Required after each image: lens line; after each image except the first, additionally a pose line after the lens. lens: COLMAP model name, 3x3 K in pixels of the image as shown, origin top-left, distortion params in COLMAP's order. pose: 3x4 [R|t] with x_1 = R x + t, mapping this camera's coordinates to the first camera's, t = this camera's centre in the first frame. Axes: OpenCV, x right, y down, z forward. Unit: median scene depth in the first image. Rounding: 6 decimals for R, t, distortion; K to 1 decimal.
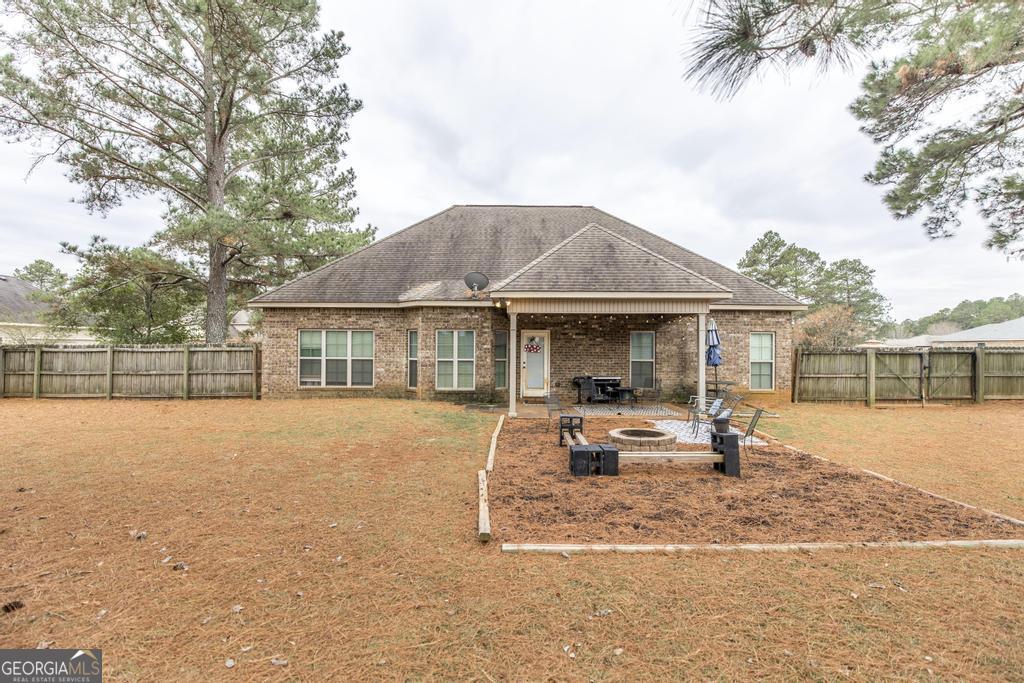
lens RADIAL K [[459.2, 0, 510.3], [0, 459.2, 344.2], [0, 0, 1]] dist [-0.002132, 0.000347]
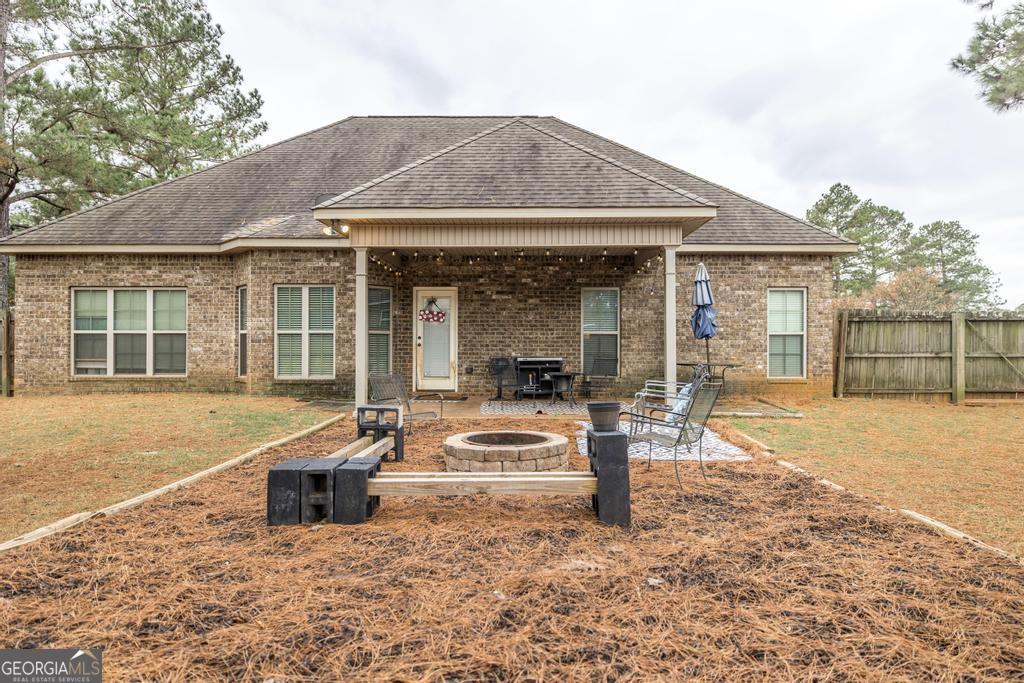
lens RADIAL K [[579.5, 0, 511.9], [0, 579.5, 340.7], [0, 0, 1]] dist [0.003360, 0.000166]
pose [[0.999954, -0.004851, -0.008234, 0.169526], [0.004861, 0.999987, 0.001193, 0.044624], [0.008228, -0.001233, 0.999965, 0.183611]]
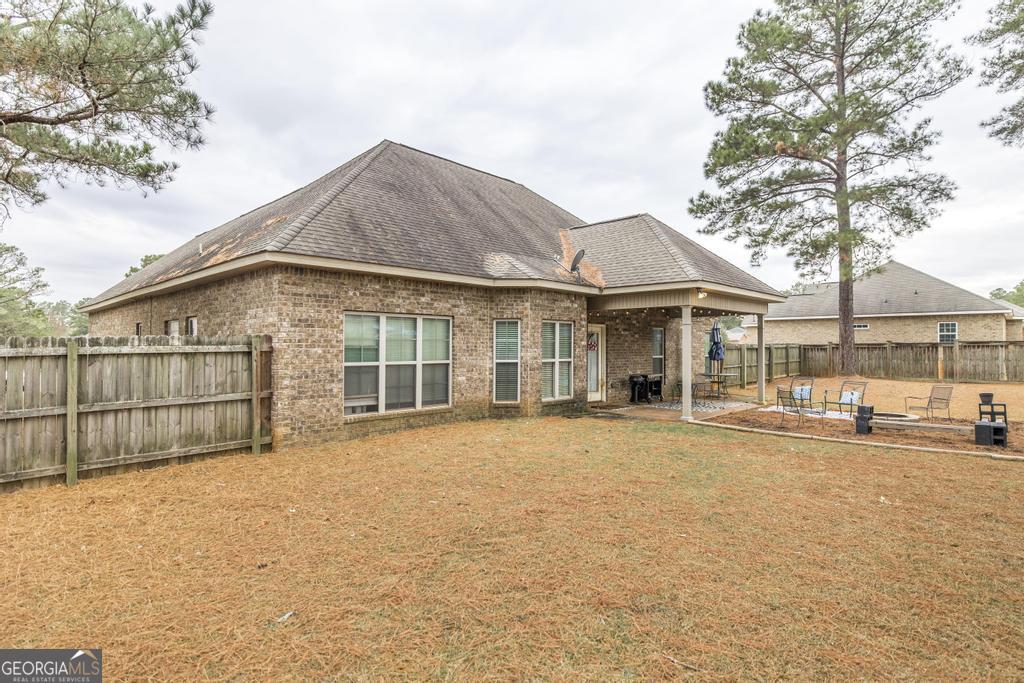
lens RADIAL K [[537.1, 0, 514.7], [0, 537.1, 343.3], [0, 0, 1]] dist [0.017485, -0.000334]
pose [[0.688875, -0.000200, 0.724880, -0.785742], [0.000188, 1.000000, 0.000097, 0.004937], [-0.724880, 0.000070, 0.688875, 0.415854]]
